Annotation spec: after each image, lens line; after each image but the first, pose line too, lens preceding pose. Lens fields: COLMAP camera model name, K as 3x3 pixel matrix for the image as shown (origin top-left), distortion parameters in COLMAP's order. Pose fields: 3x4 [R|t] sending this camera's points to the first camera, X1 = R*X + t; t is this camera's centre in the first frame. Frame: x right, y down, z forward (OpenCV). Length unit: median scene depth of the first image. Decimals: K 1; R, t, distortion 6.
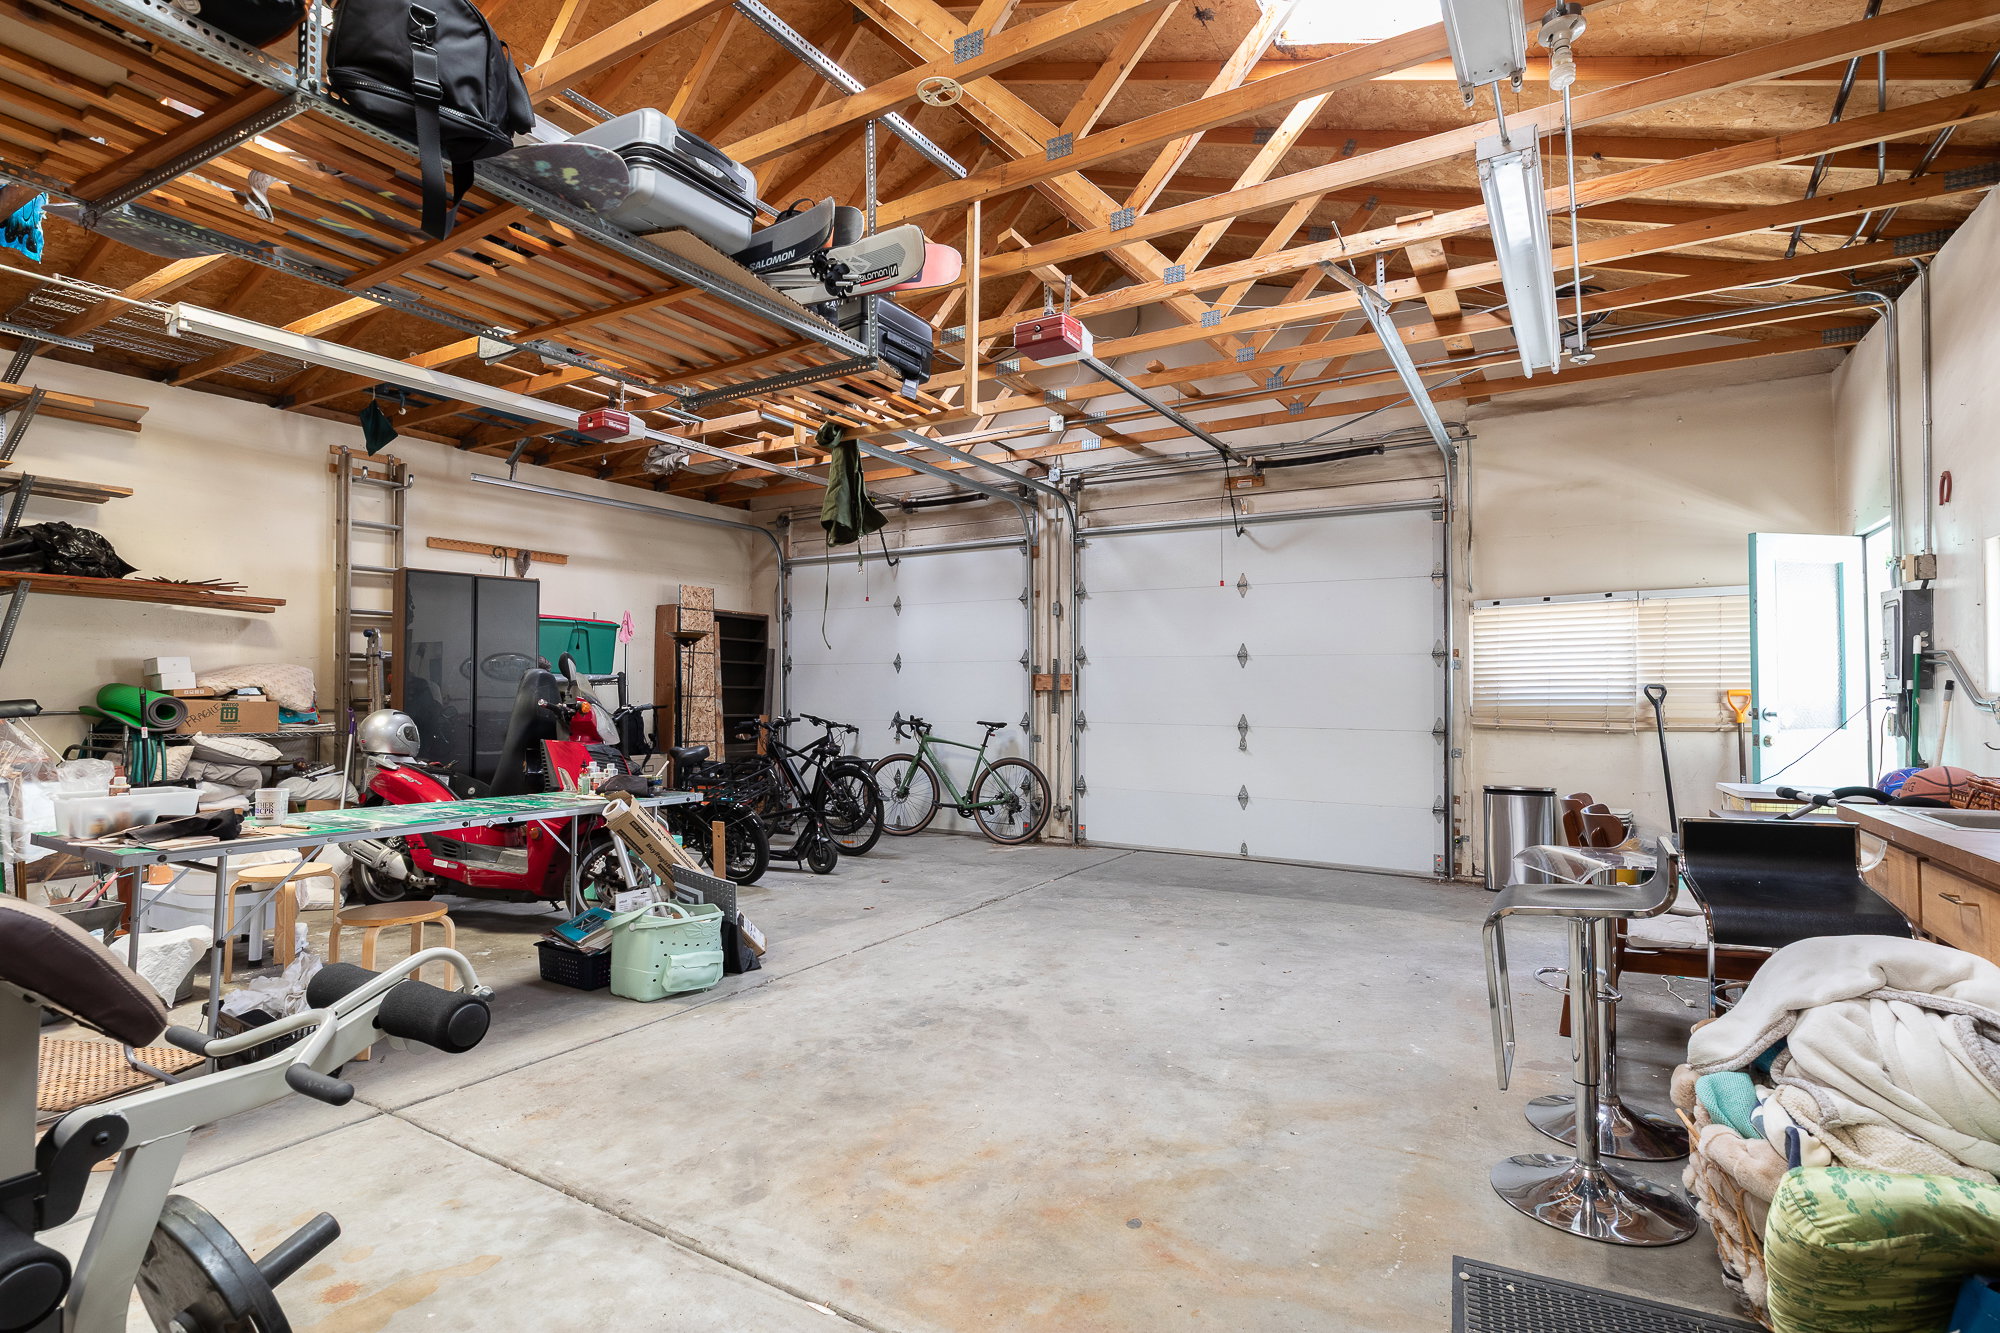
lens RADIAL K [[992.5, 0, 994.3], [0, 992.5, 685.0], [0, 0, 1]] dist [-0.000974, 0.000918]
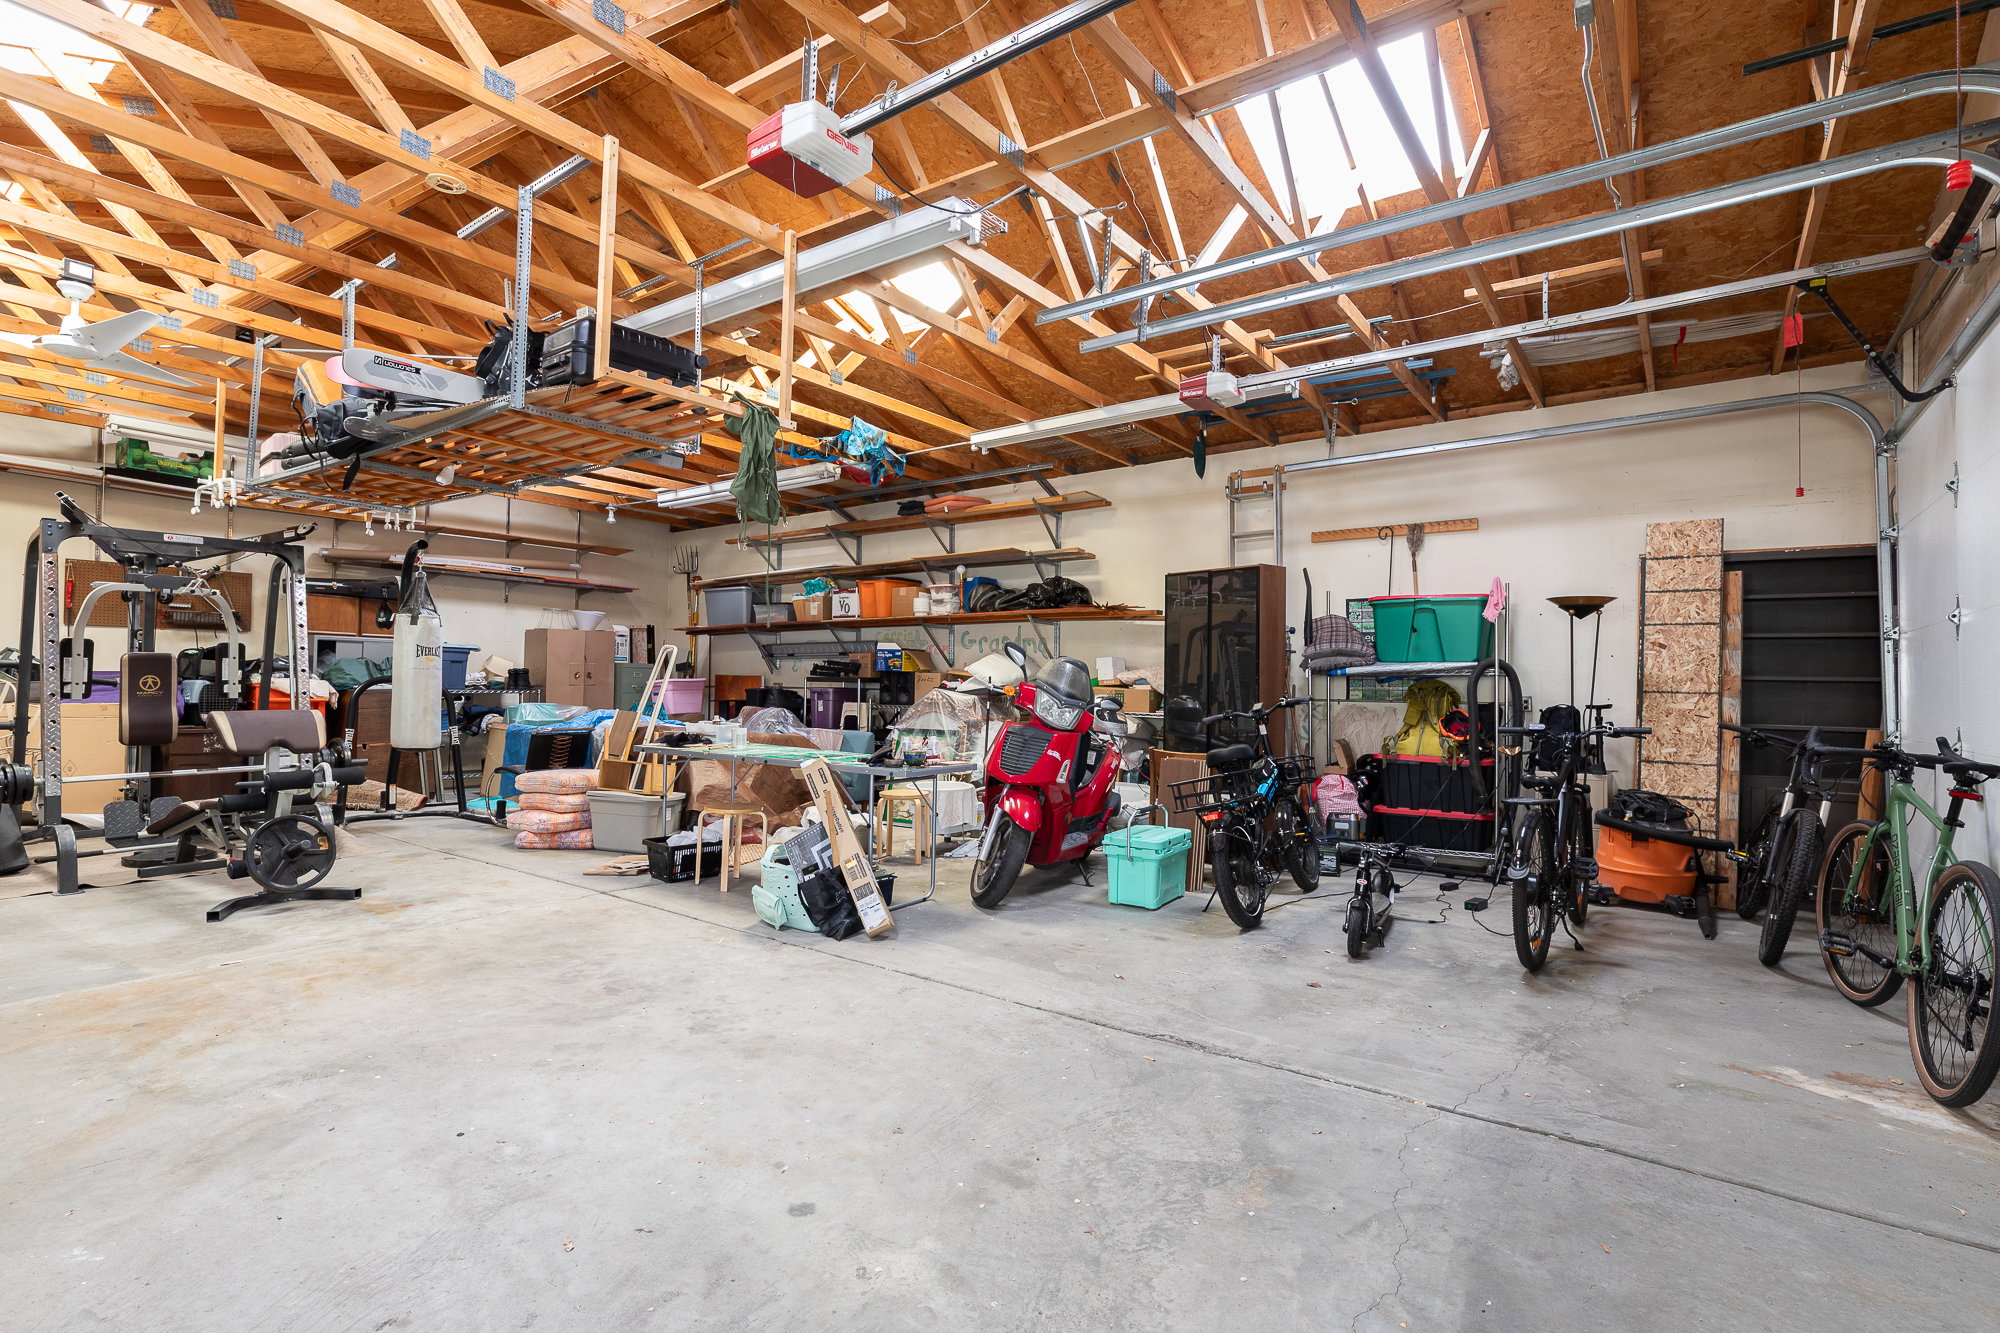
lens RADIAL K [[992.5, 0, 1017.0], [0, 992.5, 669.1], [0, 0, 1]] dist [-0.000974, 0.000918]
pose [[-0.123128, -0.023630, -0.992109, 0.895699], [-0.006878, 0.999713, -0.022957, 0.032021], [0.992367, 0.003997, -0.123255, 1.532970]]
